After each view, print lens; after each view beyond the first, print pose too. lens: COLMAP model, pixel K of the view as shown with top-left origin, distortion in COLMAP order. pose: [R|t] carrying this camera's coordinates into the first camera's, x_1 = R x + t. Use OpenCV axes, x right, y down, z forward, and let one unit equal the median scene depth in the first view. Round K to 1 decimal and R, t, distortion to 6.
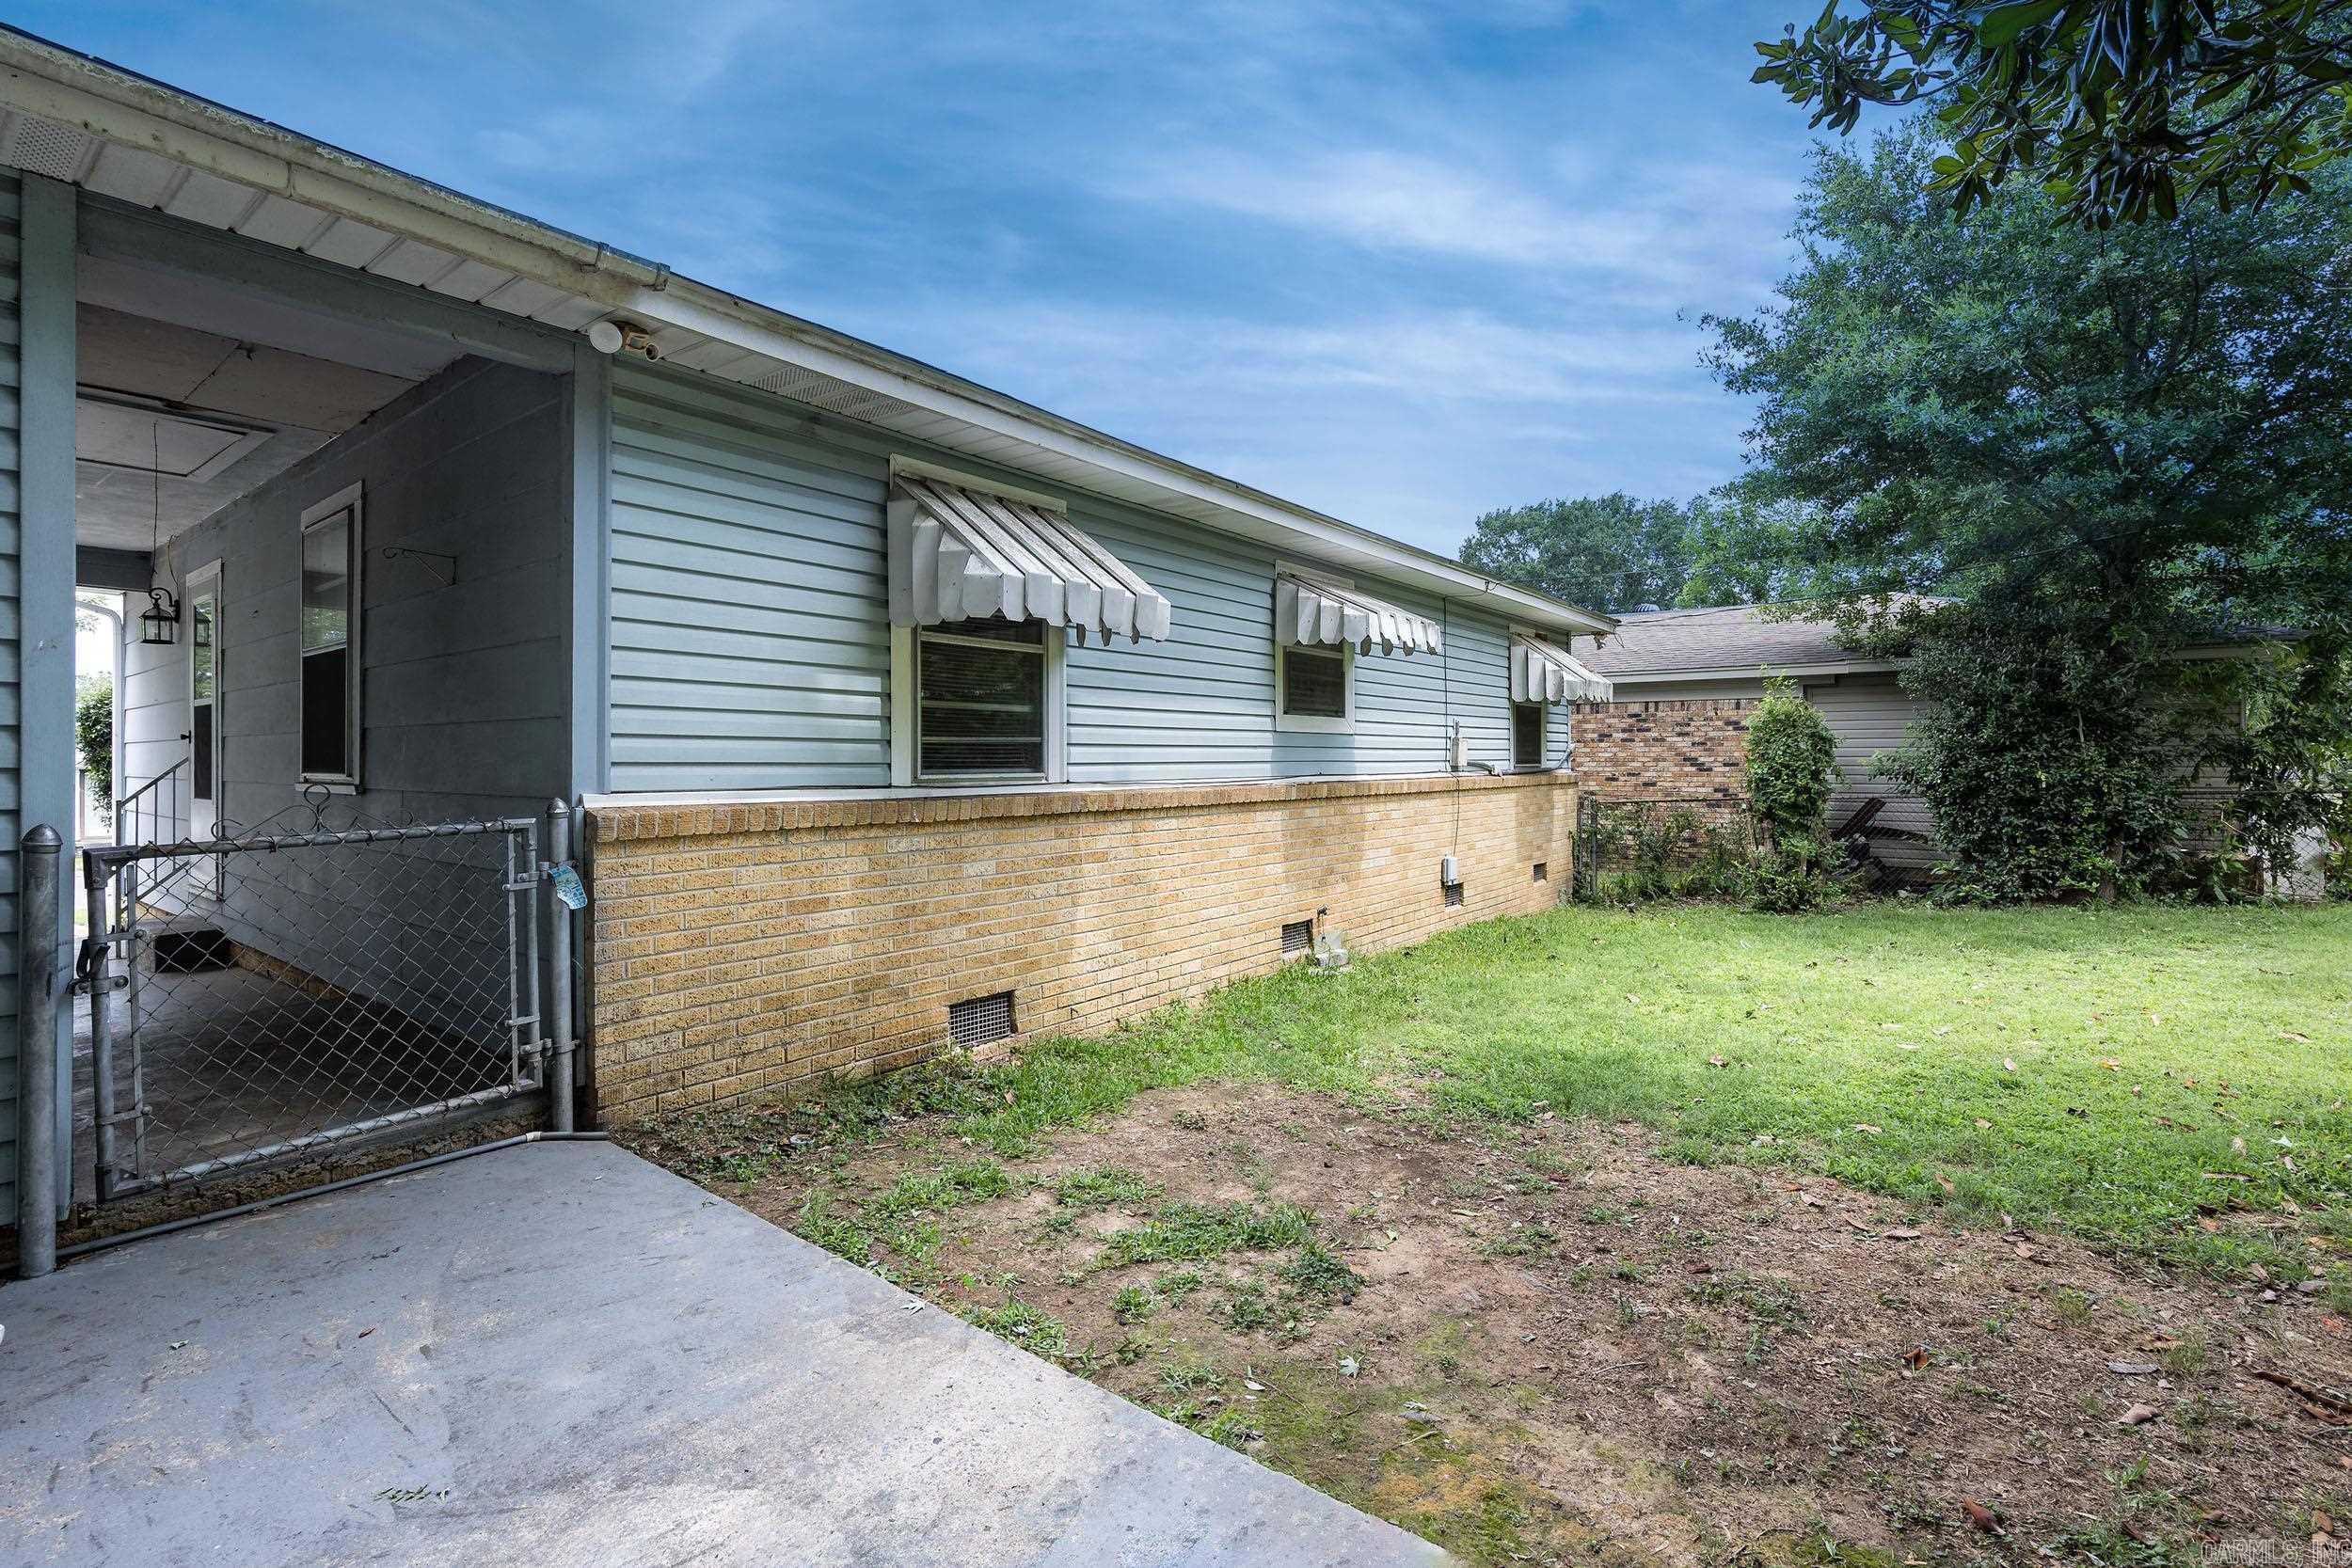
lens RADIAL K [[1023.9, 0, 1179.4], [0, 1023.9, 766.2], [0, 0, 1]] dist [0.002090, 0.000170]
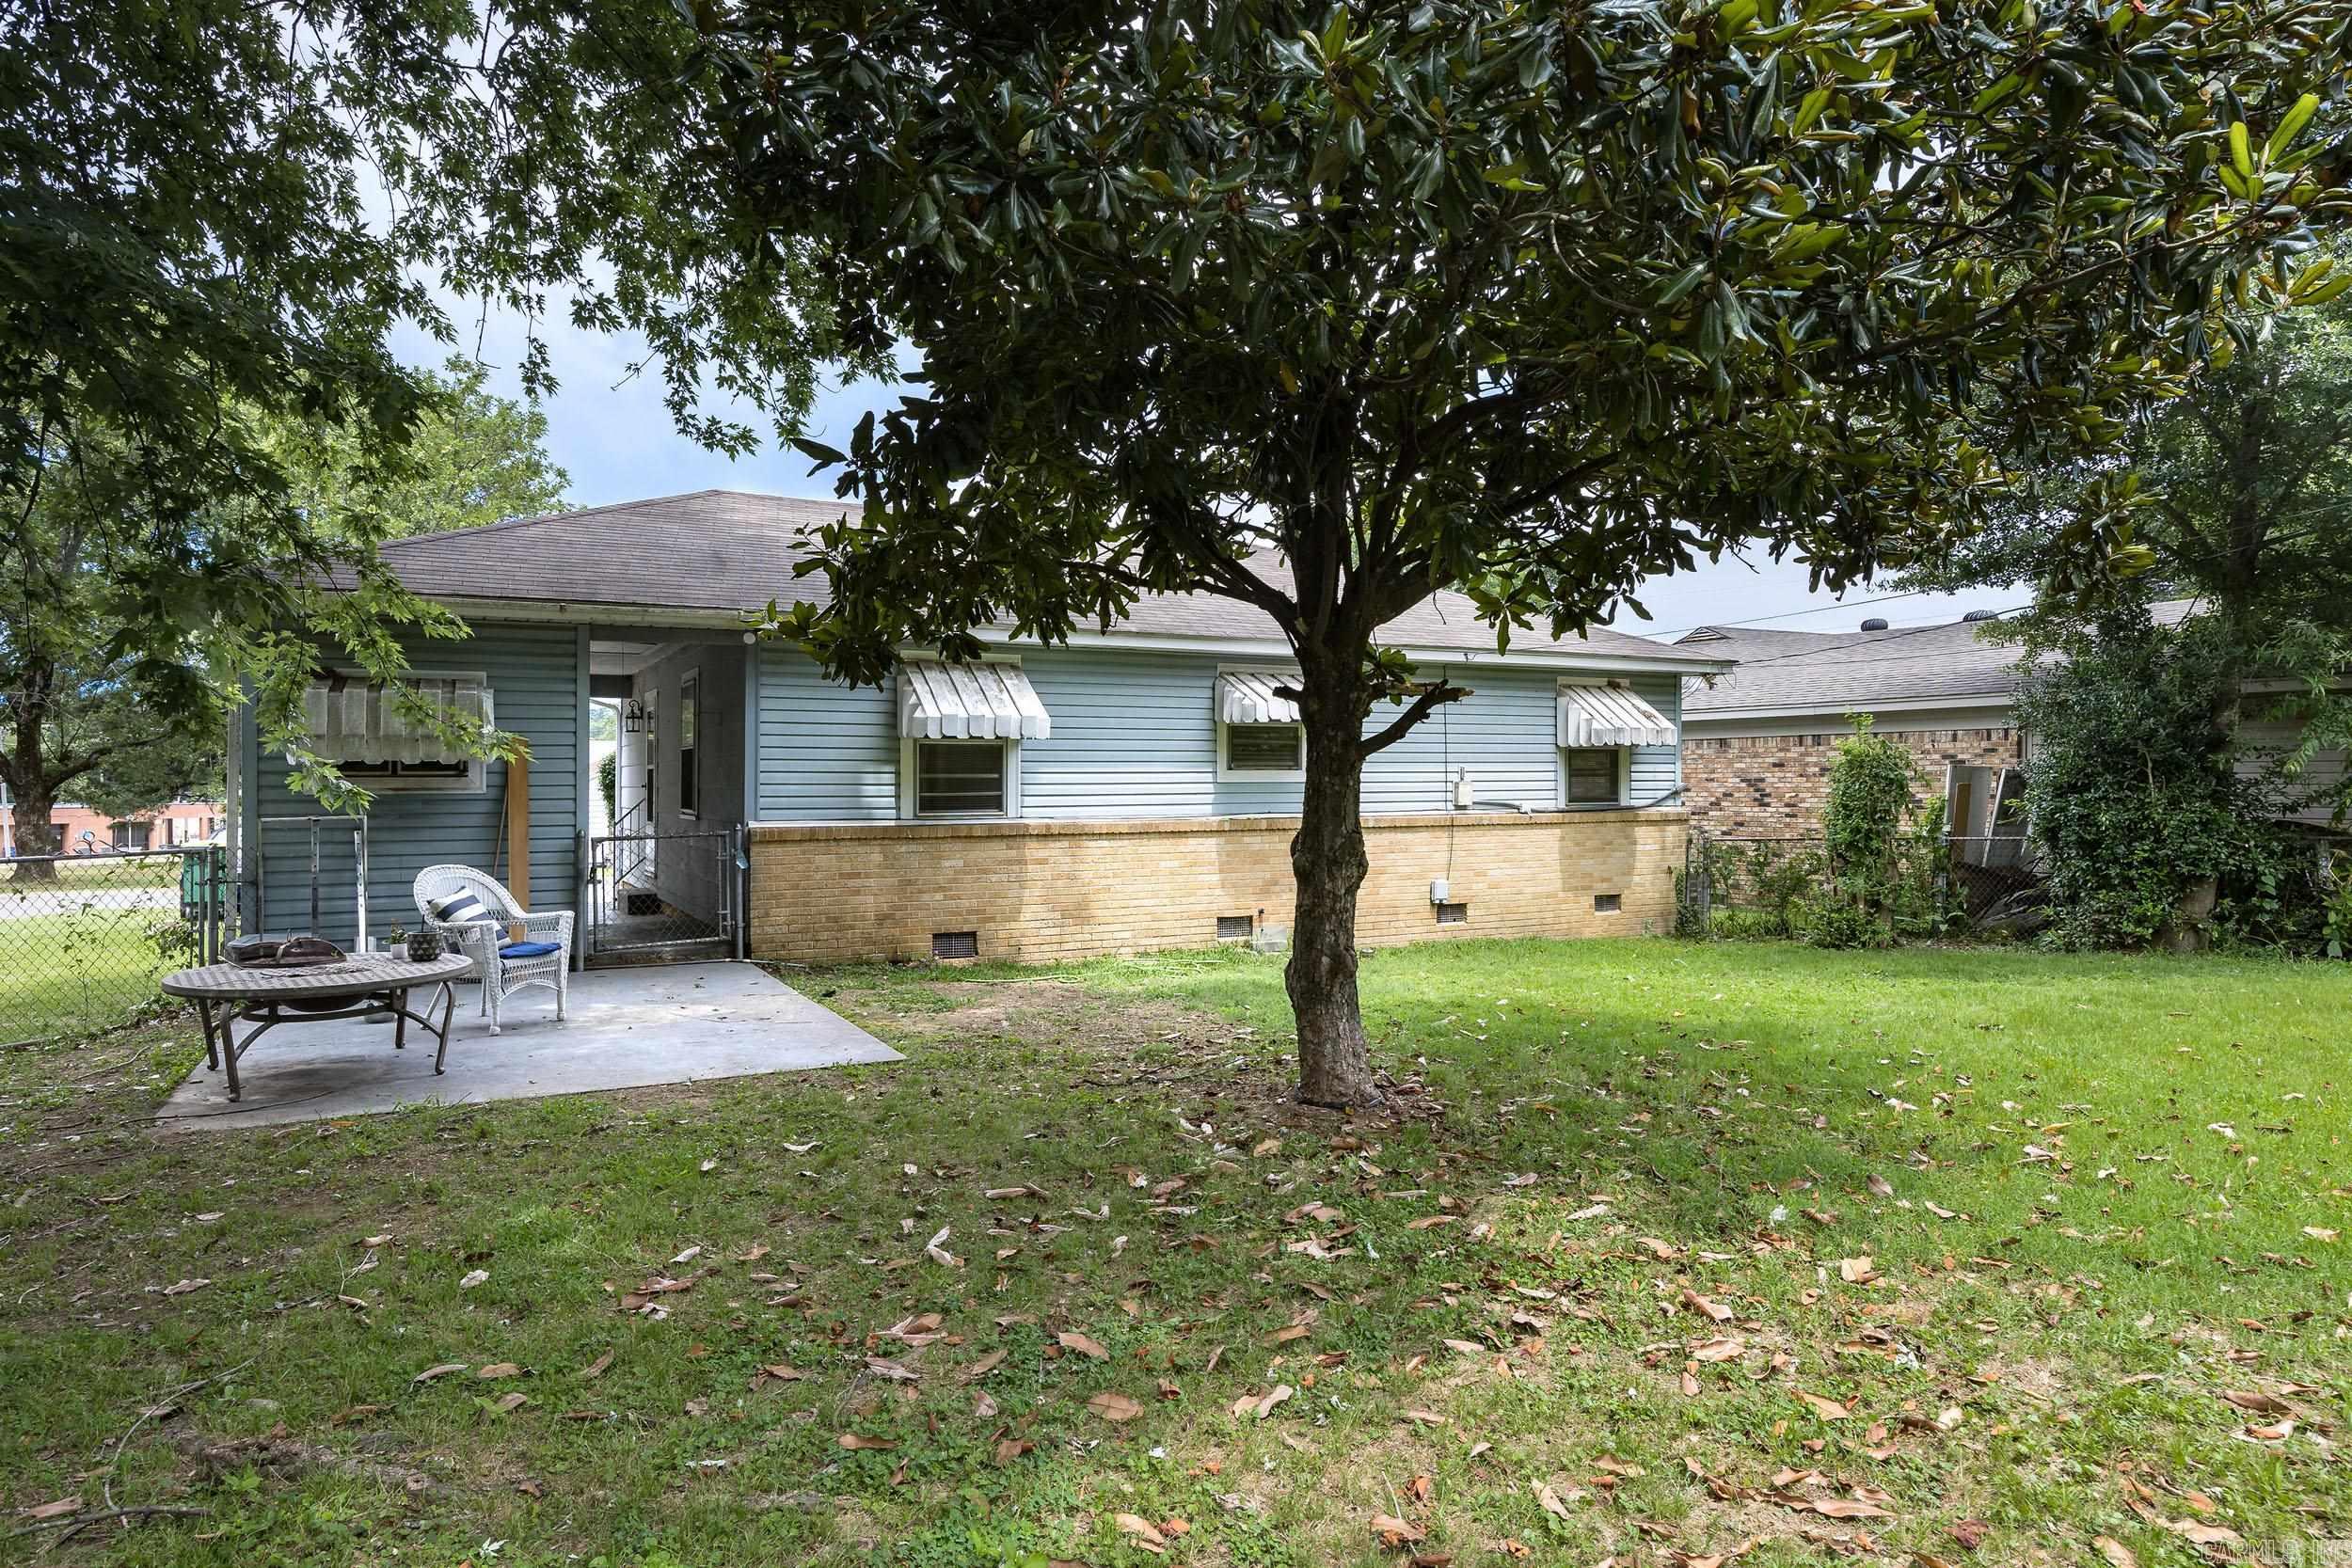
lens RADIAL K [[1249.0, 0, 1173.7], [0, 1249.0, 786.1], [0, 0, 1]] dist [-0.003540, -0.000297]
pose [[0.922848, -0.000385, -0.385163, 0.731216], [-0.001376, 0.999990, -0.004296, -0.022215], [0.385161, 0.004494, 0.922838, -0.657239]]
